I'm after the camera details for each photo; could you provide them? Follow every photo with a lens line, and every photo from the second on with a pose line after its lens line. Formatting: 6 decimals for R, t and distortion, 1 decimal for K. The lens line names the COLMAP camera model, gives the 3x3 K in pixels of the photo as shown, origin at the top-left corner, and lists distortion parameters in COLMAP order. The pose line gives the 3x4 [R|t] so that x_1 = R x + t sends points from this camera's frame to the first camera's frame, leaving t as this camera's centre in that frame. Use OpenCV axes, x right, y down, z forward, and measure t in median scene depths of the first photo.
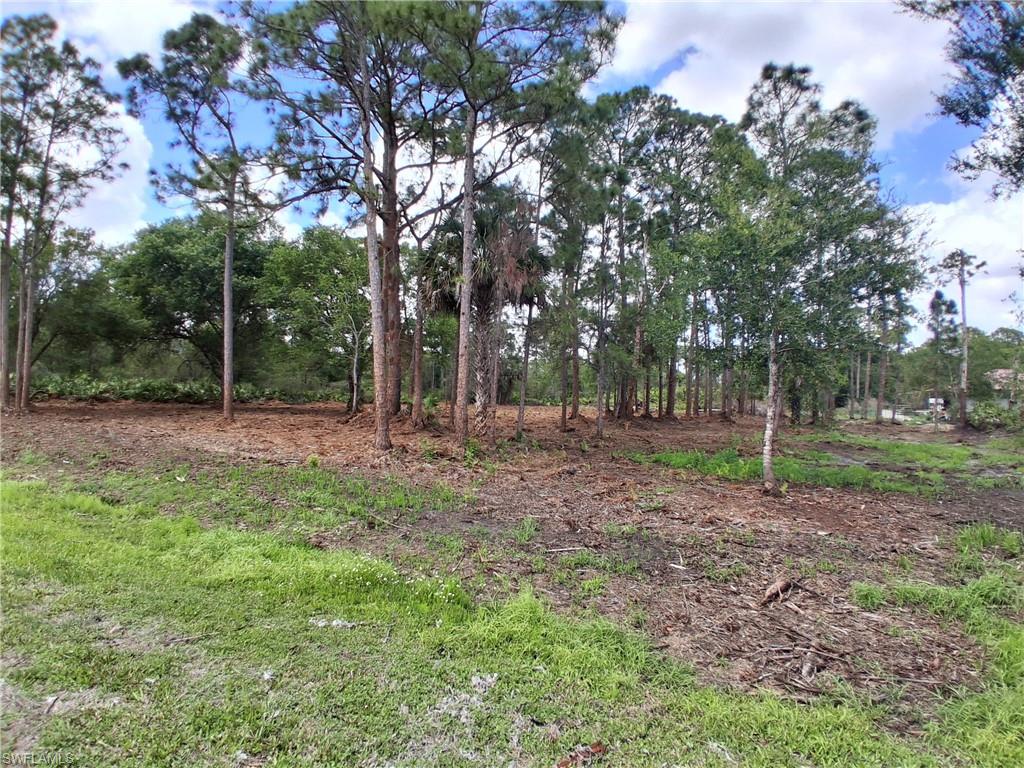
lens RADIAL K [[503.1, 0, 521.7], [0, 503.1, 382.6], [0, 0, 1]] dist [-0.000097, -0.045496]
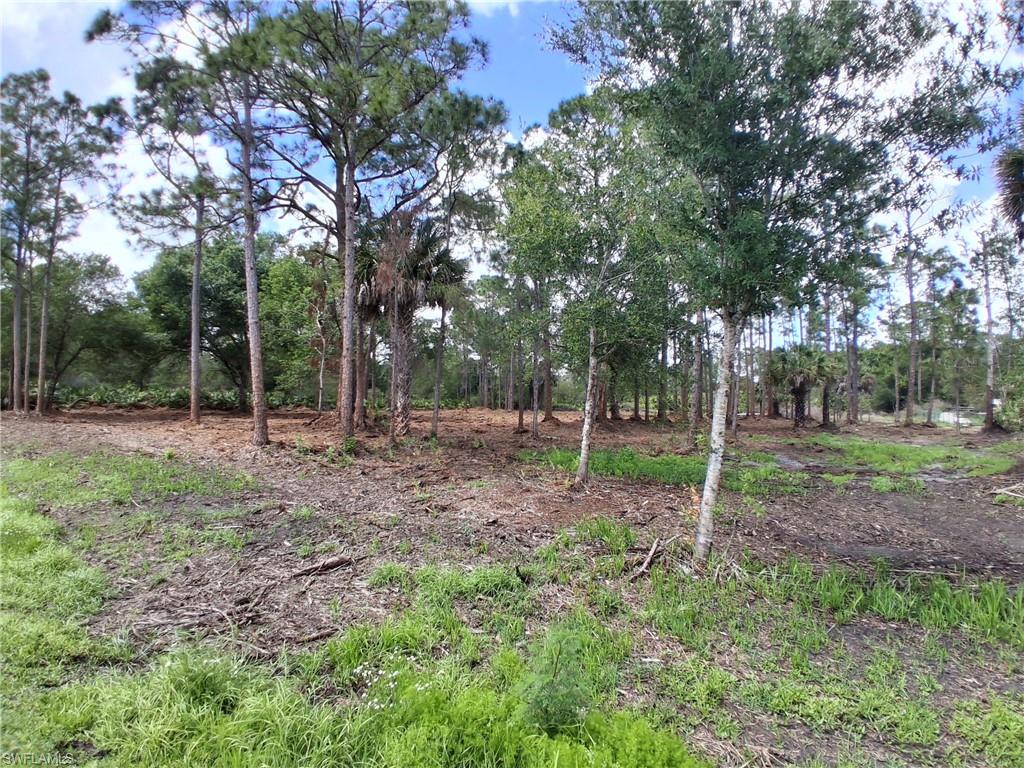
lens RADIAL K [[503.1, 0, 521.7], [0, 503.1, 382.6], [0, 0, 1]] dist [-0.000097, -0.045496]
pose [[0.991076, -0.014736, -0.132477, 0.168711], [0.012852, 0.999804, -0.015060, 0.008523], [0.132673, 0.013223, 0.991072, 0.003003]]
